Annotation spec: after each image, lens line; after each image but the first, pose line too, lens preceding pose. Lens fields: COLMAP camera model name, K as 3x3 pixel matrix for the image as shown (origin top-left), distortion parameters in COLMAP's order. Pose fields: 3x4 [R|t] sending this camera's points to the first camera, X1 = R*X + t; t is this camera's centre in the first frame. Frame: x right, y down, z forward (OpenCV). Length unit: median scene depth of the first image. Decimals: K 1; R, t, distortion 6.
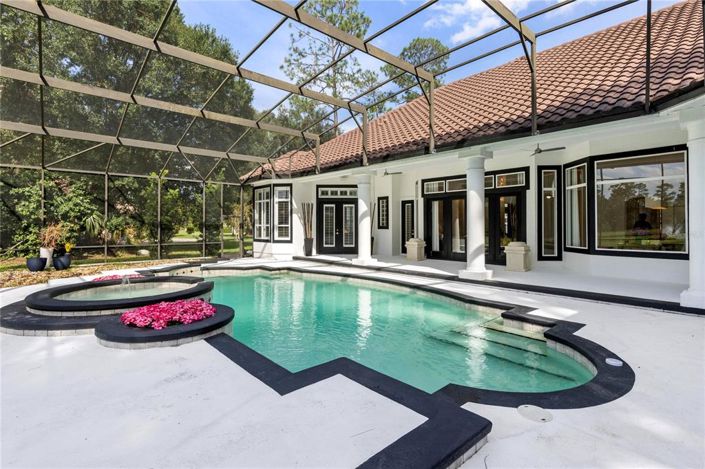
lens RADIAL K [[342.6, 0, 352.5], [0, 342.6, 234.5], [0, 0, 1]] dist [0.000820, -0.000055]
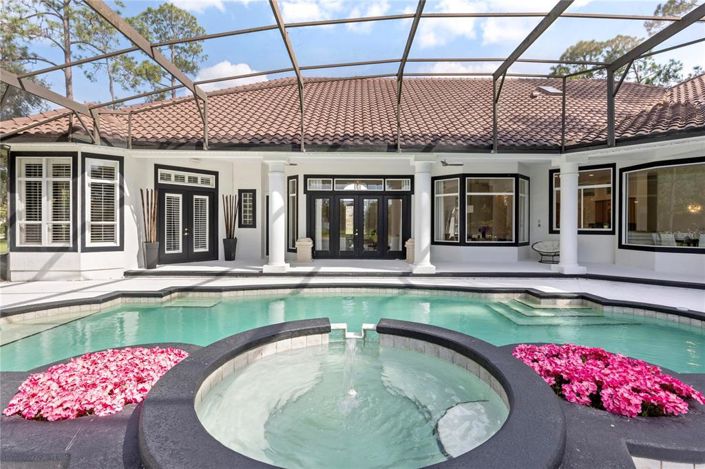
lens RADIAL K [[335.4, 0, 352.5], [0, 335.4, 234.5], [0, 0, 1]] dist [-0.000747, -0.000303]
pose [[0.666886, -0.017752, 0.744948, -0.352049], [0.015325, 0.999831, 0.010107, -0.004578], [-0.745002, 0.004676, 0.667046, 0.265783]]
